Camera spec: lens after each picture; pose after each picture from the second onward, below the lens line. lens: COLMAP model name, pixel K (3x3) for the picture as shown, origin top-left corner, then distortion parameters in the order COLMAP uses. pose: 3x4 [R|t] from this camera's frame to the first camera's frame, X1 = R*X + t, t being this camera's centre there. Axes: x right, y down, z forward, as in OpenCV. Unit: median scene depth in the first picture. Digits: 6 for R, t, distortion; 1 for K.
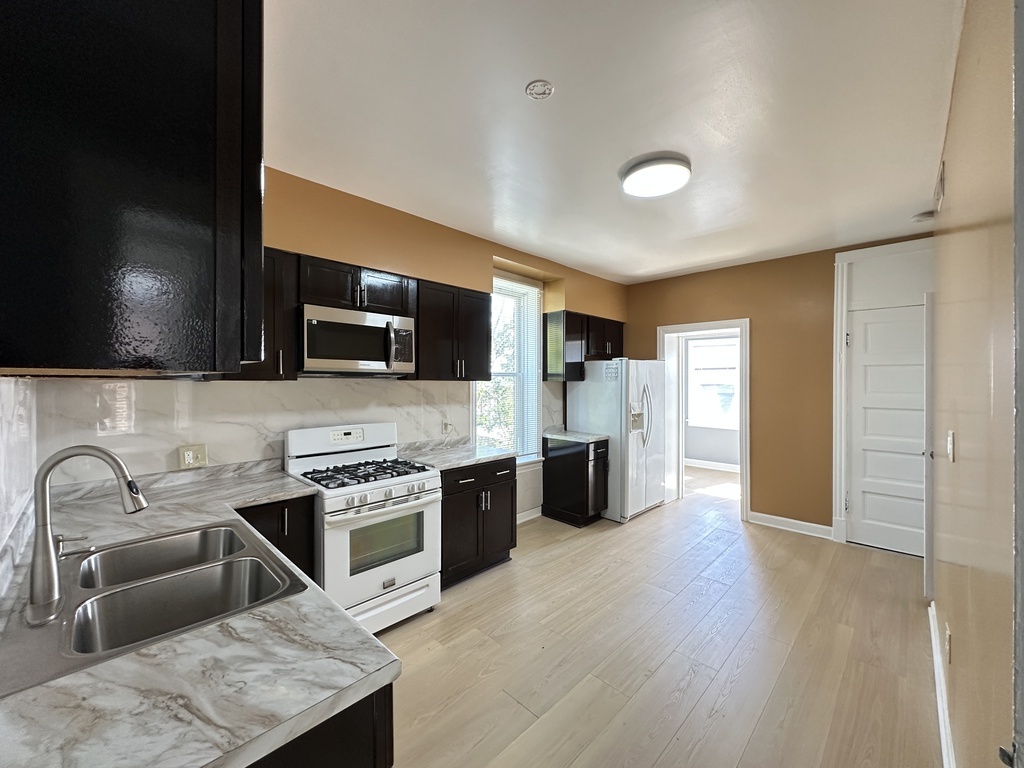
lens RADIAL K [[409.0, 0, 511.6], [0, 409.0, 380.8], [0, 0, 1]] dist [-0.000460, 0.000016]
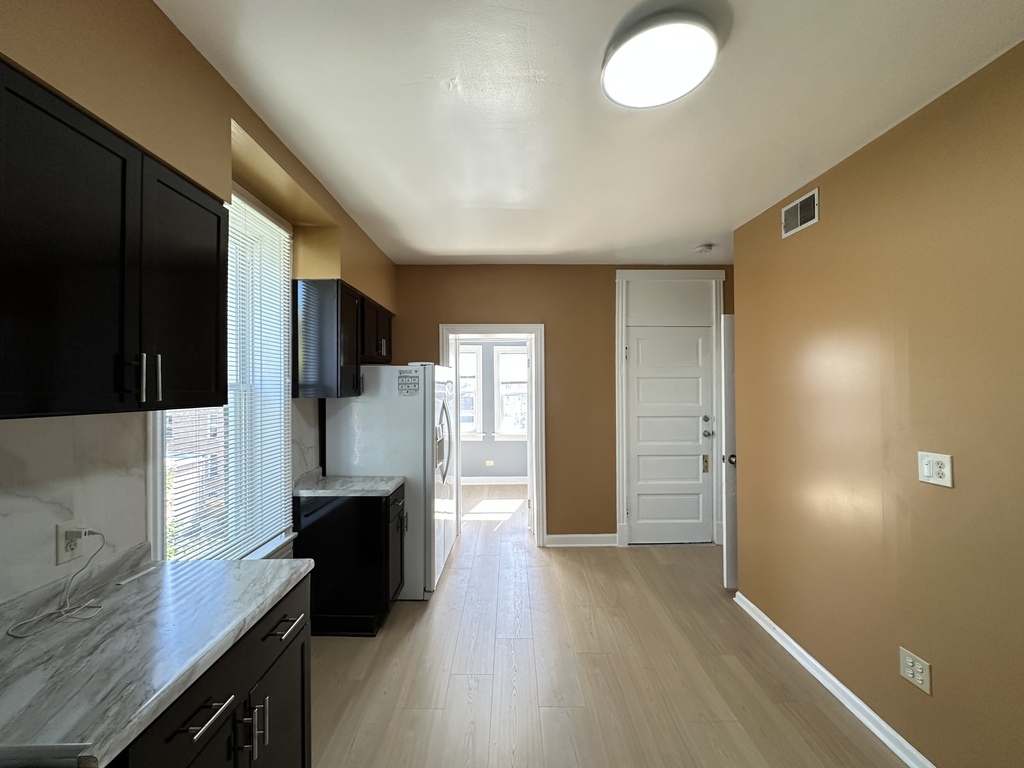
lens RADIAL K [[409.0, 0, 512.3], [0, 409.0, 384.0], [0, 0, 1]] dist [-0.000460, 0.000016]
pose [[0.702745, -0.001644, 0.711440, -0.141786], [0.005921, 0.999976, -0.003539, -0.018998], [-0.711417, 0.006700, 0.702738, 0.475555]]
